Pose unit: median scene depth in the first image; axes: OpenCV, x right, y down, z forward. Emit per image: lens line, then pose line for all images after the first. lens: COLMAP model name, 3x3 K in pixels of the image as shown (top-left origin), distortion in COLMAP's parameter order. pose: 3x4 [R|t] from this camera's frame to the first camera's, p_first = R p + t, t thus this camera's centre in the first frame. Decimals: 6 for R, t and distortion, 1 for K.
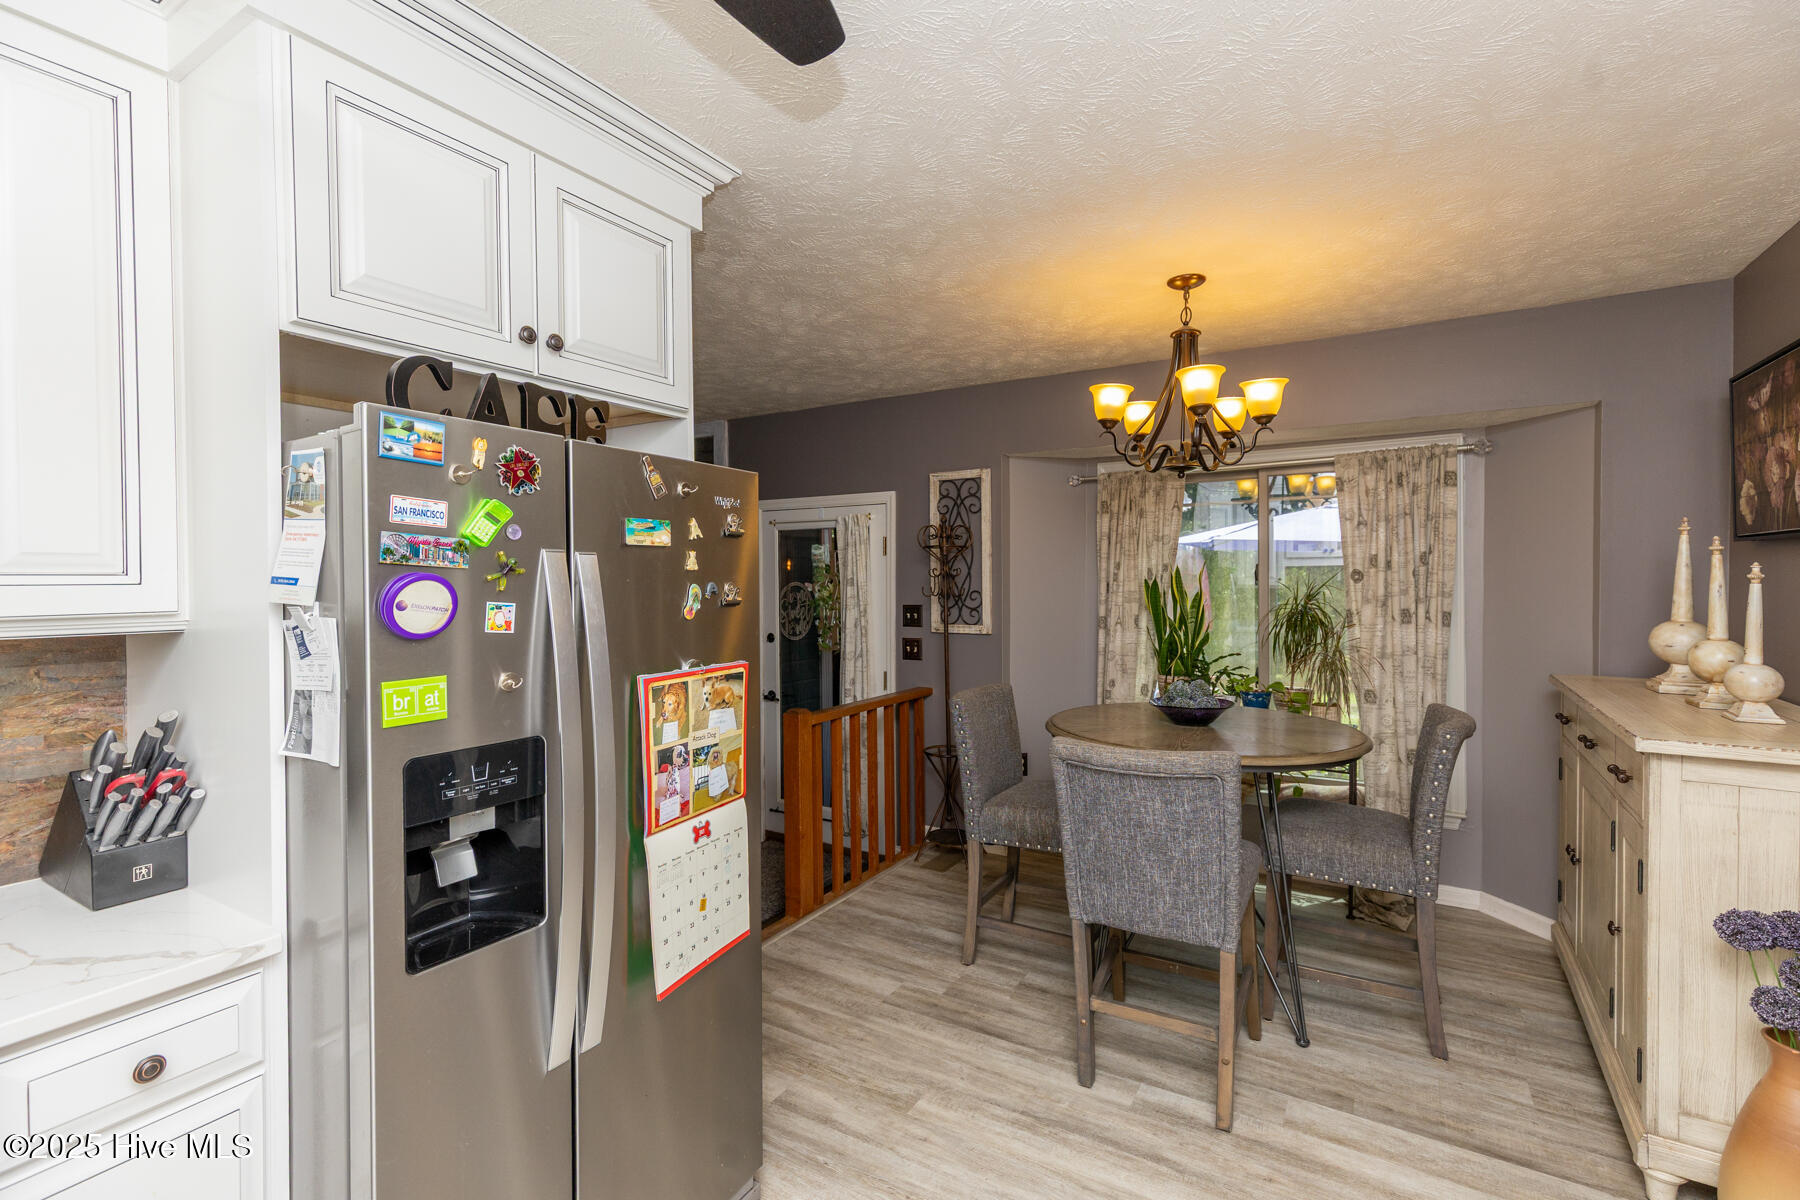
lens RADIAL K [[818.3, 0, 901.0], [0, 818.3, 592.3], [0, 0, 1]] dist [0.002553, 0.000214]
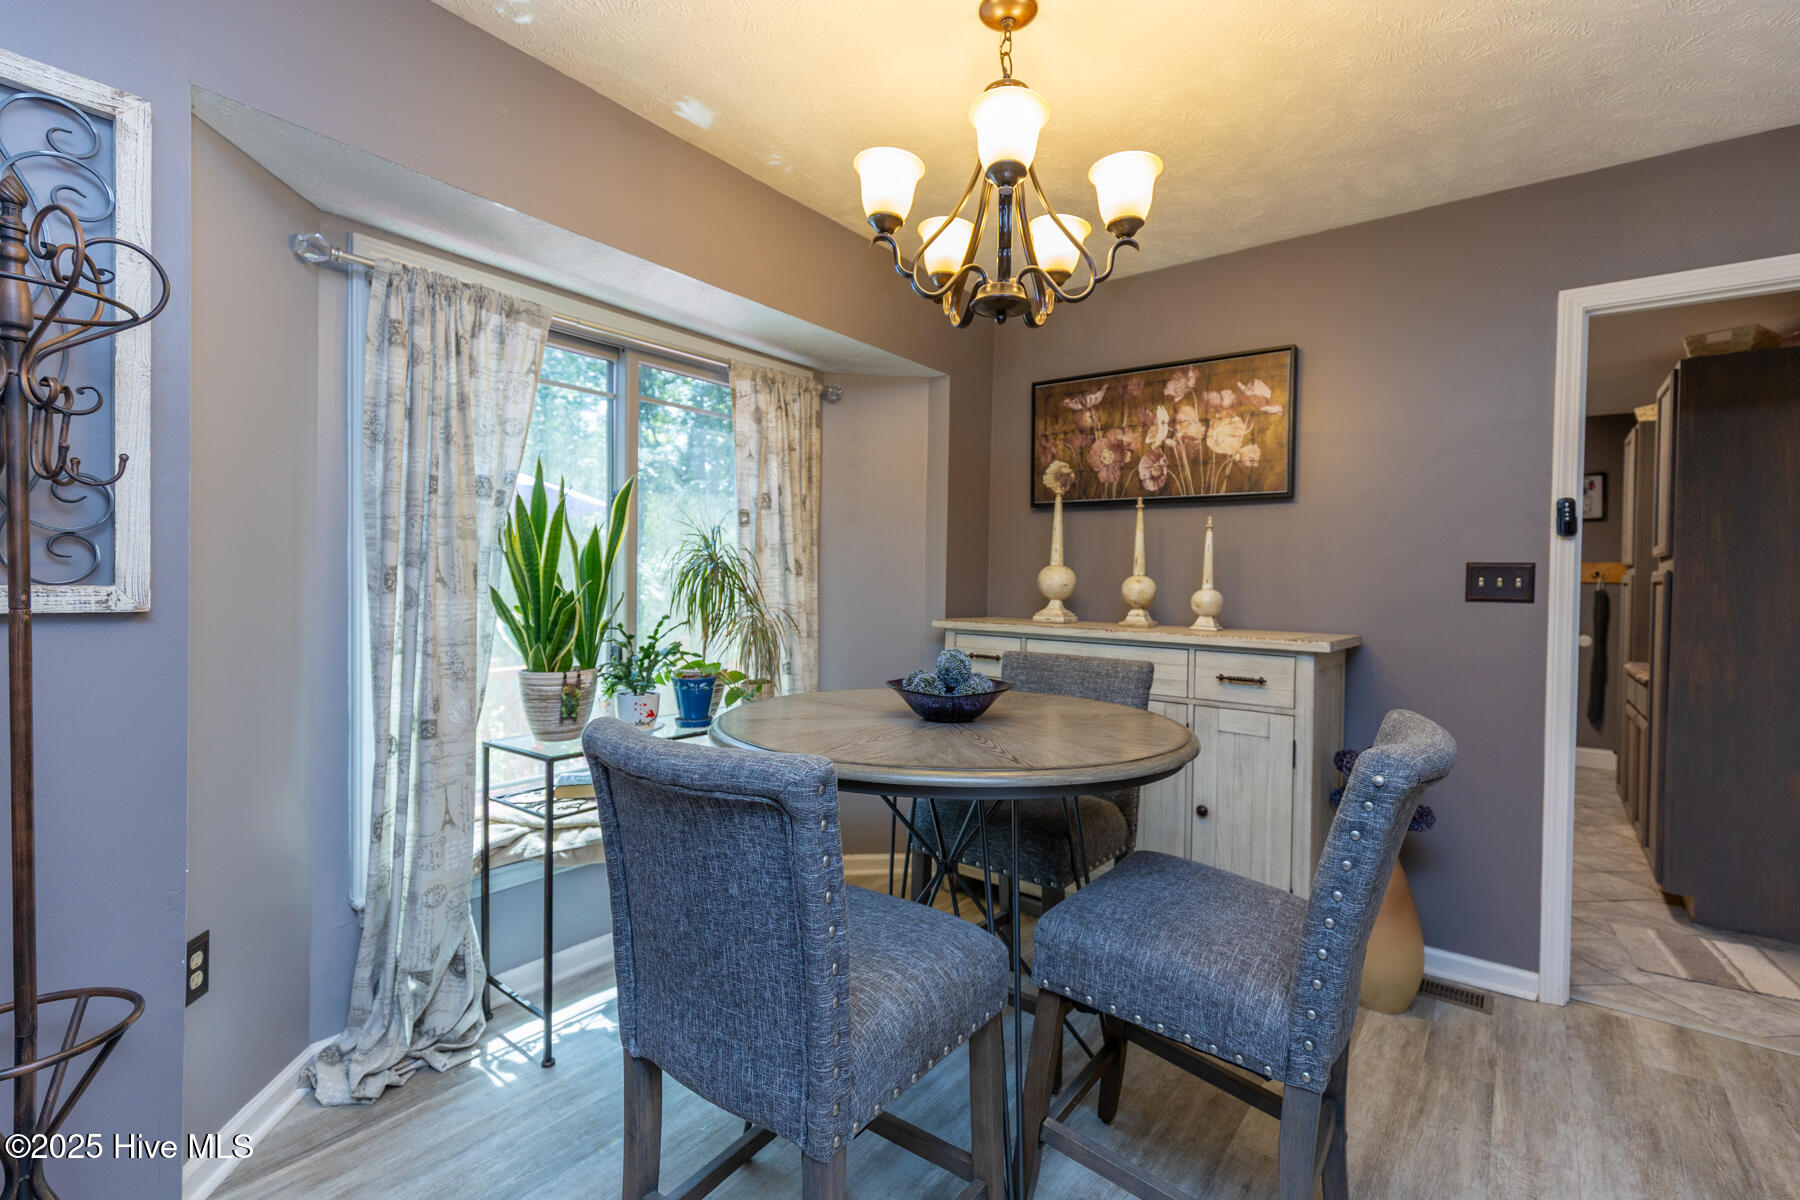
lens RADIAL K [[818.3, 0, 901.0], [0, 818.3, 592.3], [0, 0, 1]] dist [0.002553, 0.000214]
pose [[0.096806, -0.008436, 0.995268, -0.321789], [-0.001641, 0.999961, 0.008636, 0.065738], [-0.995302, -0.002469, 0.096788, 1.117892]]
